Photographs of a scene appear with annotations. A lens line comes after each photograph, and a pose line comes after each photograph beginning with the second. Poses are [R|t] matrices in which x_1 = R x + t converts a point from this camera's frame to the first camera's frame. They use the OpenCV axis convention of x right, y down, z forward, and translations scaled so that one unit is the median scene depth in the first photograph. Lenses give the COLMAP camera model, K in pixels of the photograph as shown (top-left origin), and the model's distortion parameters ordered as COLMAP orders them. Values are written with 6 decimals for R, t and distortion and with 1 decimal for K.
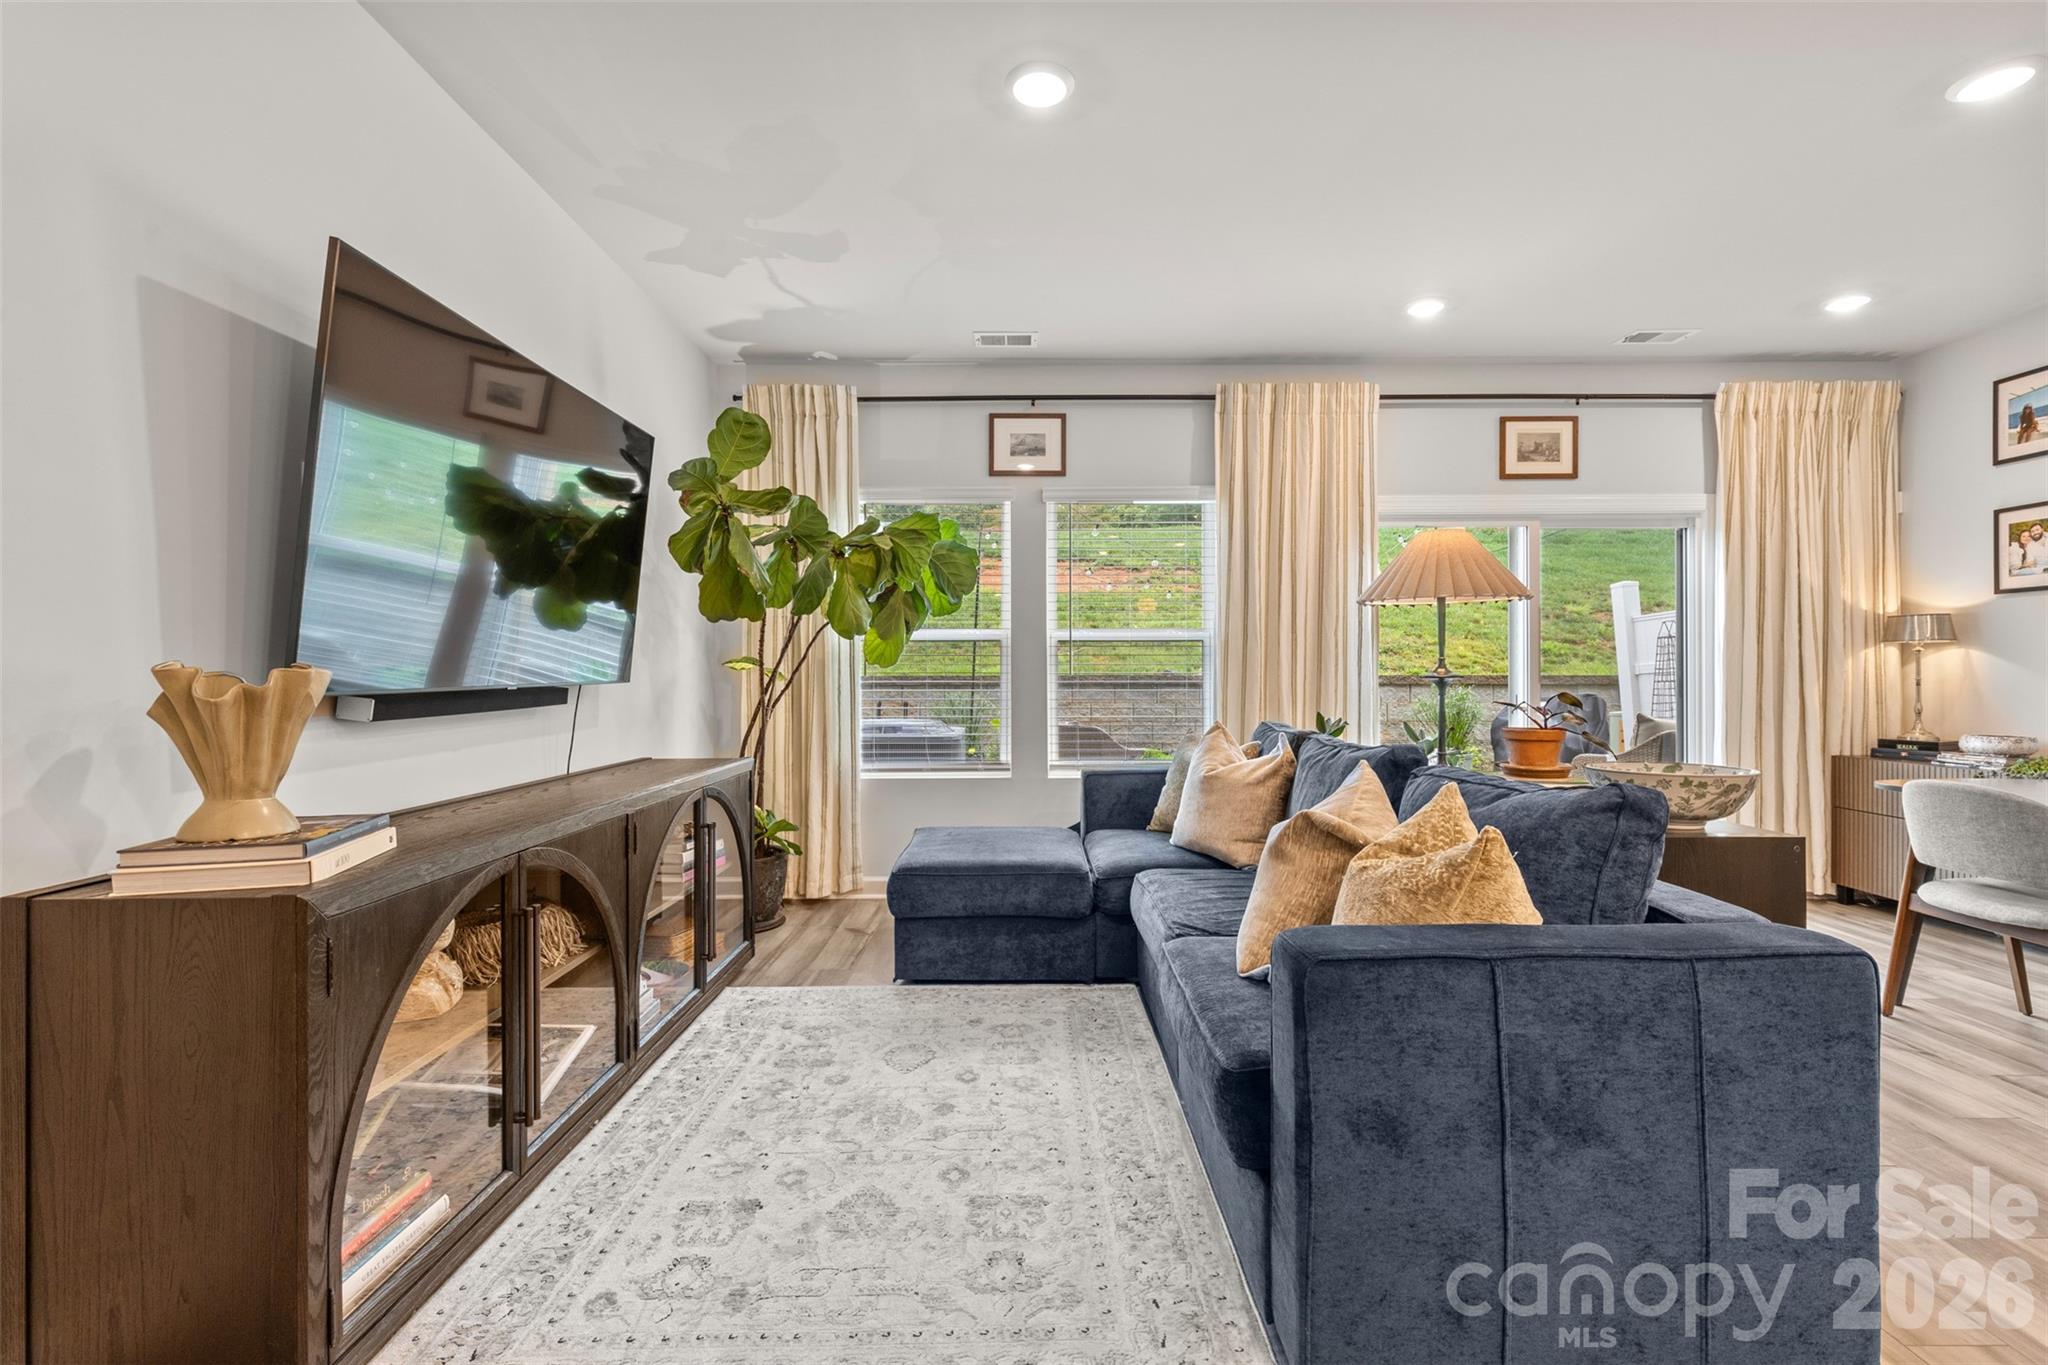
lens RADIAL K [[930.6, 0, 1024.8], [0, 930.6, 677.4], [0, 0, 1]] dist [0.003649, 0.000077]
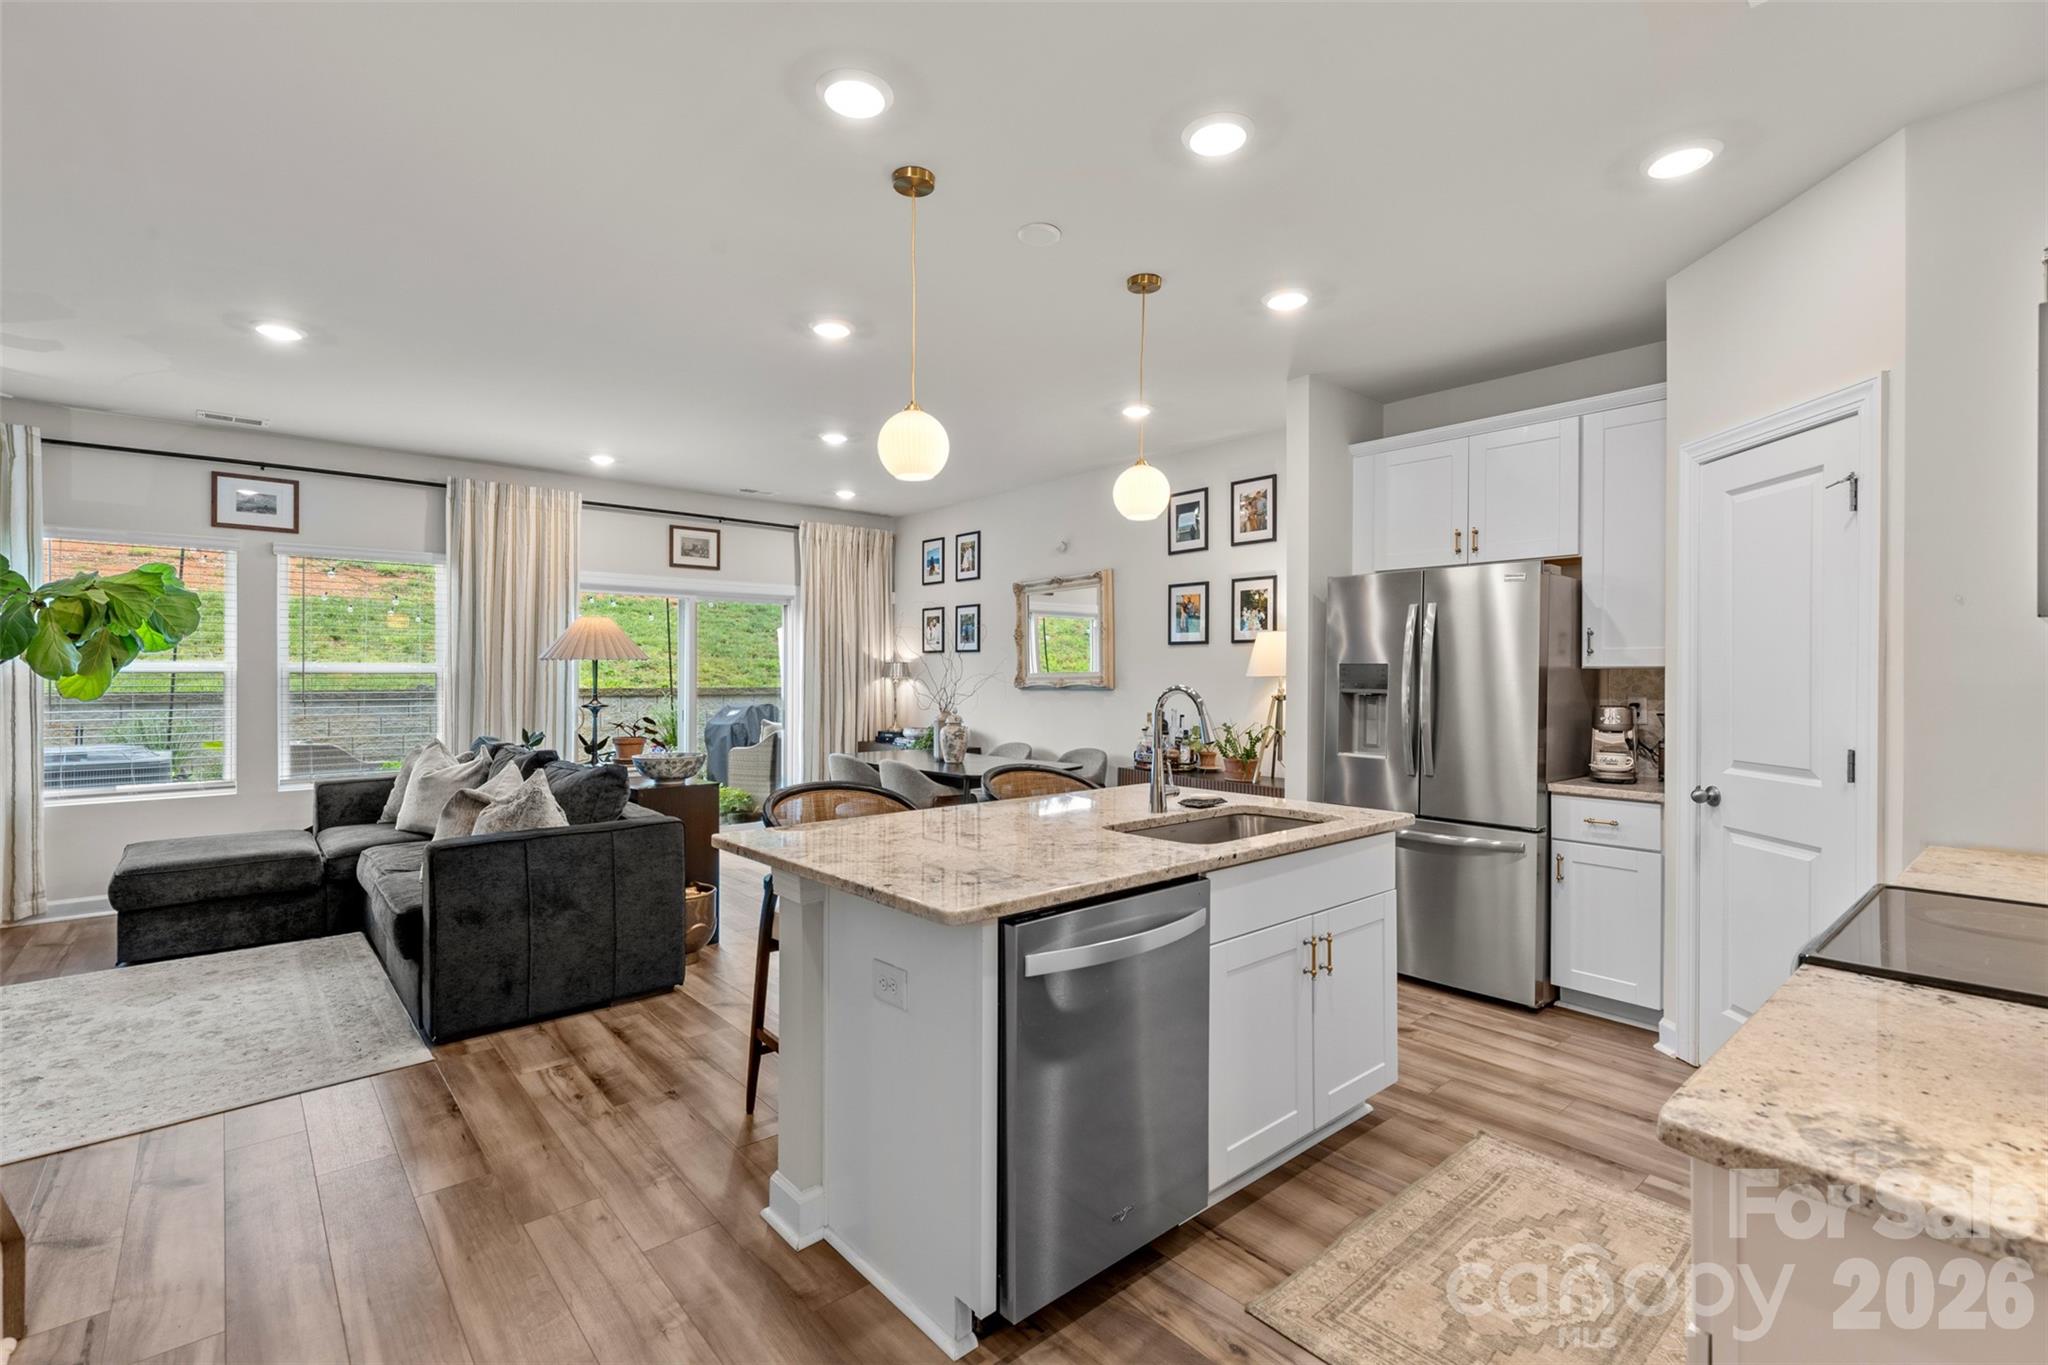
lens RADIAL K [[930.6, 0, 1033.8], [0, 930.6, 673.5], [0, 0, 1]] dist [0.003649, 0.000077]
pose [[0.755807, 0.002651, 0.654789, -0.029449], [-0.000471, 0.999994, -0.003506, -0.041763], [-0.654795, 0.002342, 0.755803, -0.584791]]
